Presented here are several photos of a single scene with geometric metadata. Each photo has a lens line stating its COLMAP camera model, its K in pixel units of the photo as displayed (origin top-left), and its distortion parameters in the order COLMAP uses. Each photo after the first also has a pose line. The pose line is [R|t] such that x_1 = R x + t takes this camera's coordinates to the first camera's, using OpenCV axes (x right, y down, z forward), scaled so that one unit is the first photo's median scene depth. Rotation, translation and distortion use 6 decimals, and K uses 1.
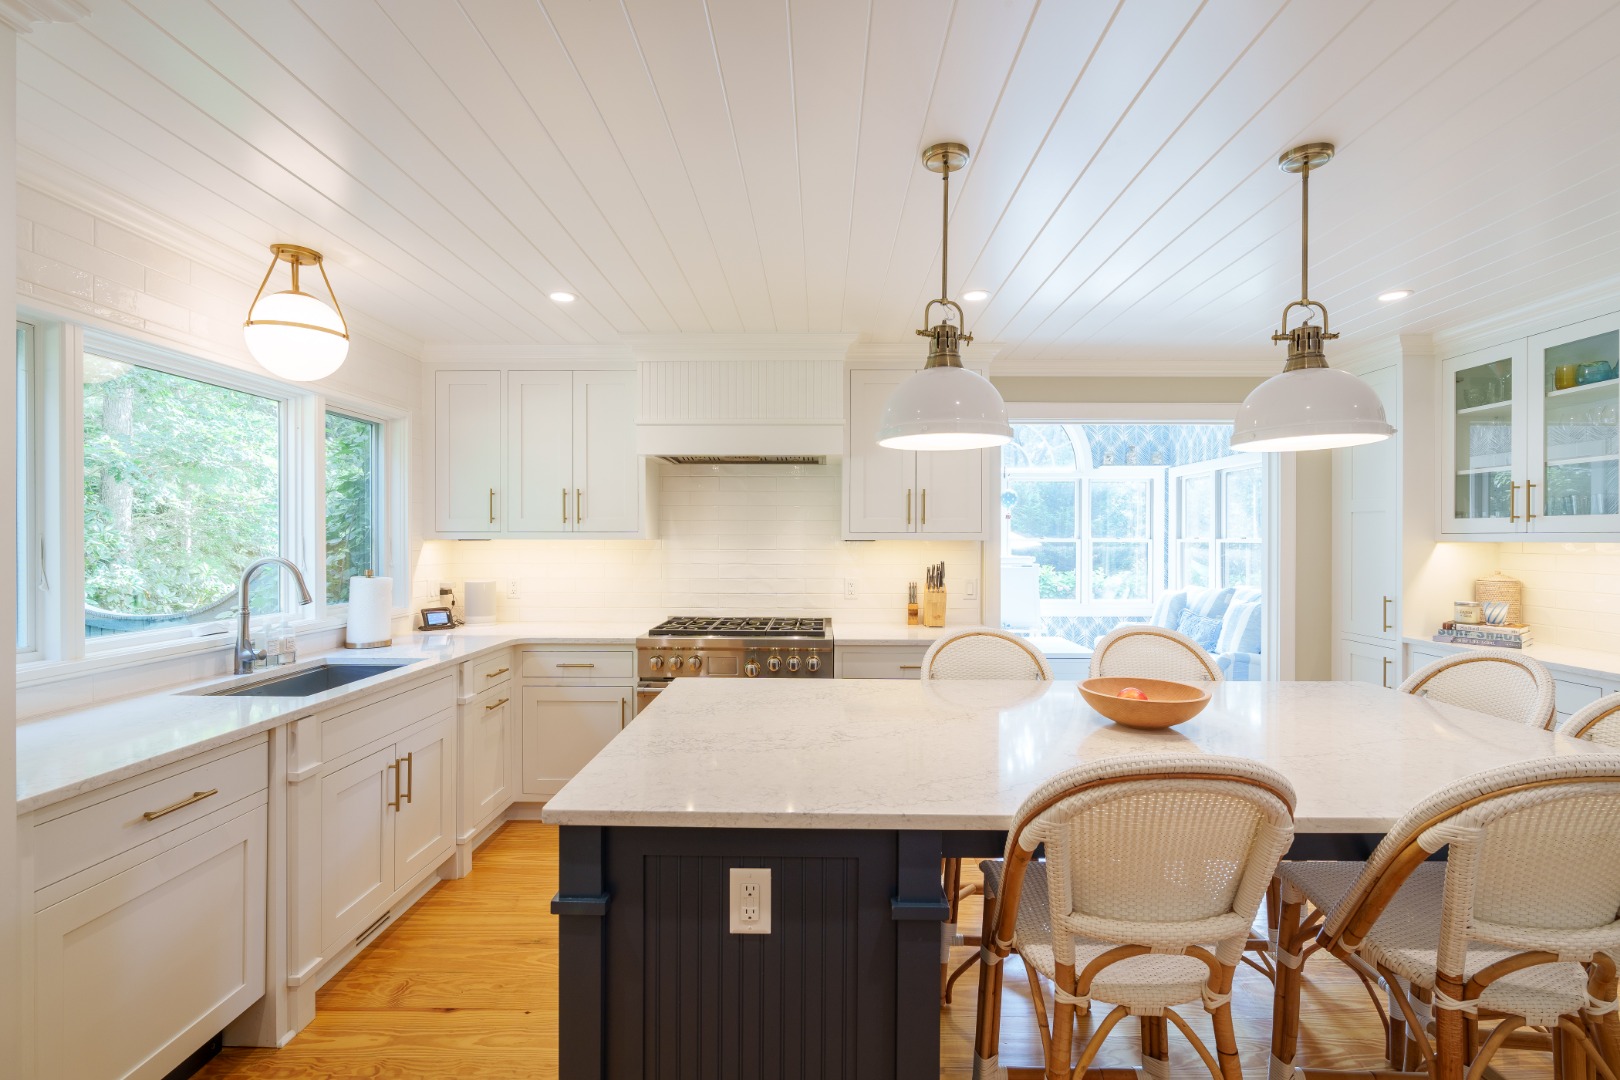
lens RADIAL K [[751.6, 0, 813.3], [0, 751.6, 546.7], [0, 0, 1]] dist [-0.007750, 0.001804]
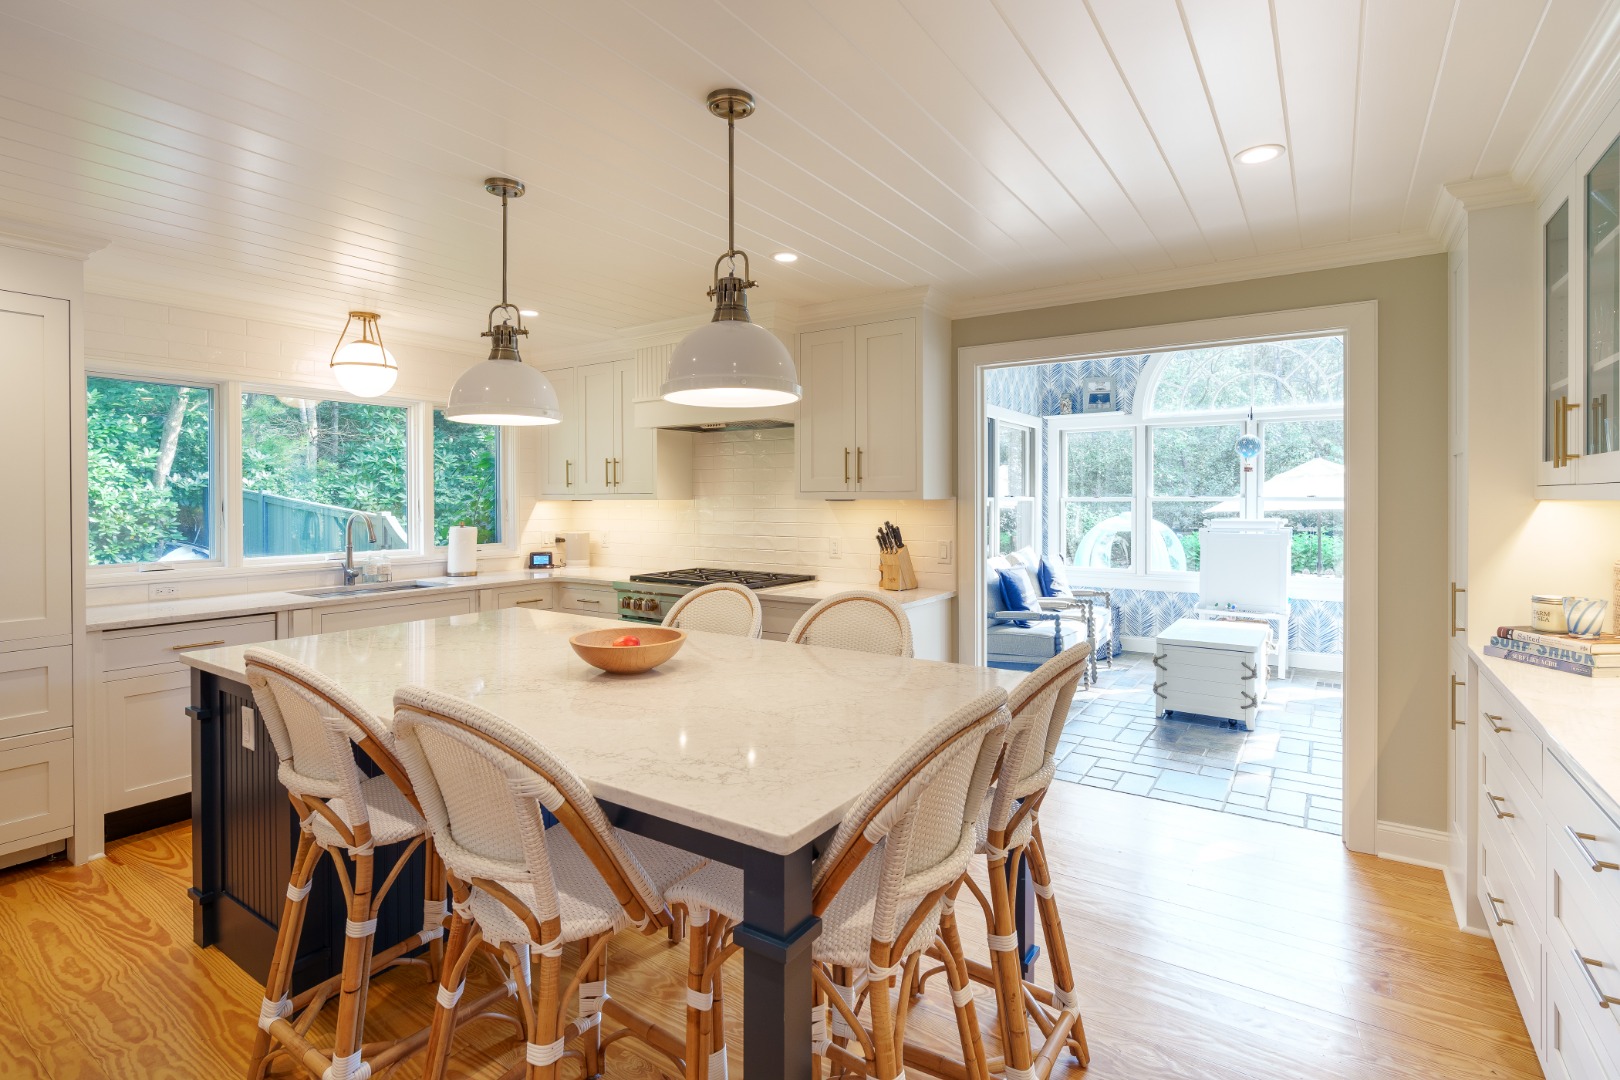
lens RADIAL K [[790.3, 0, 810.5], [0, 790.3, 509.0], [0, 0, 1]] dist [-0.002736, 0.000112]
pose [[0.831555, 0.003257, -0.555433, 0.671656], [0.000243, 0.999981, 0.006227, -0.002641], [0.555443, -0.005313, 0.831538, 0.109802]]
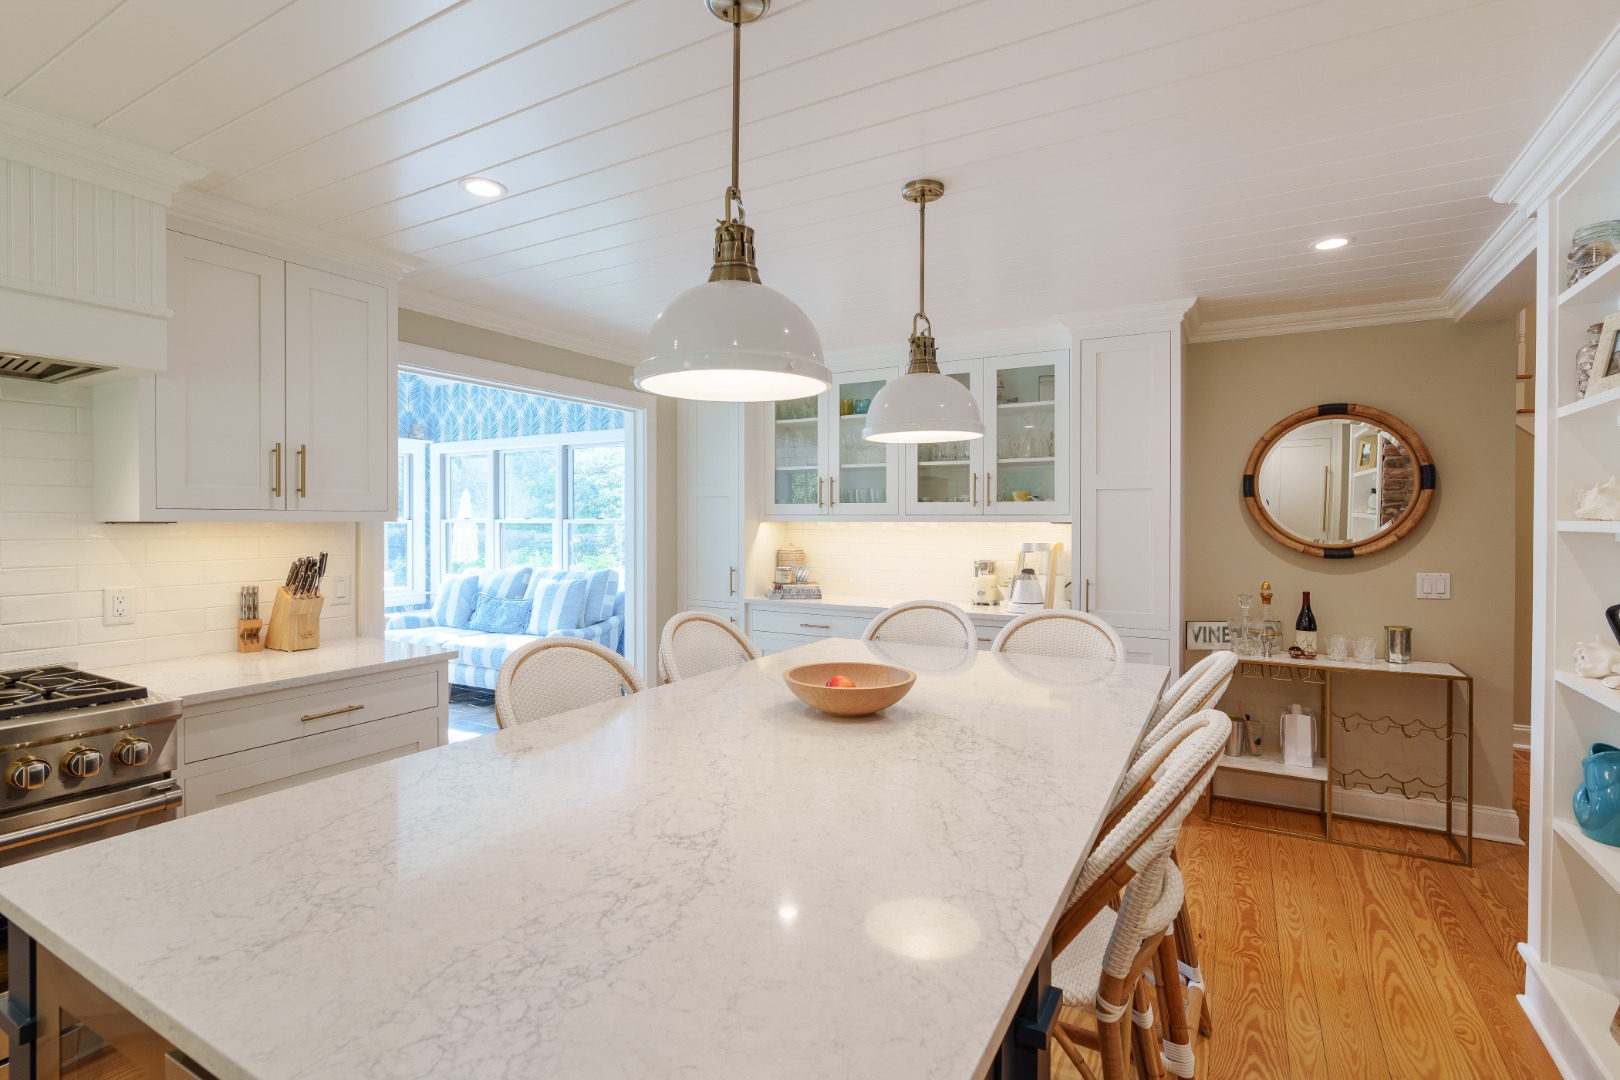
lens RADIAL K [[732.5, 0, 815.8], [0, 732.5, 531.7], [0, 0, 1]] dist [-0.008103, 0.004459]
pose [[0.471860, -0.014617, 0.881552, -0.219011], [0.009315, 0.999889, 0.011593, -0.003036], [-0.881624, 0.002742, 0.471944, 0.315060]]
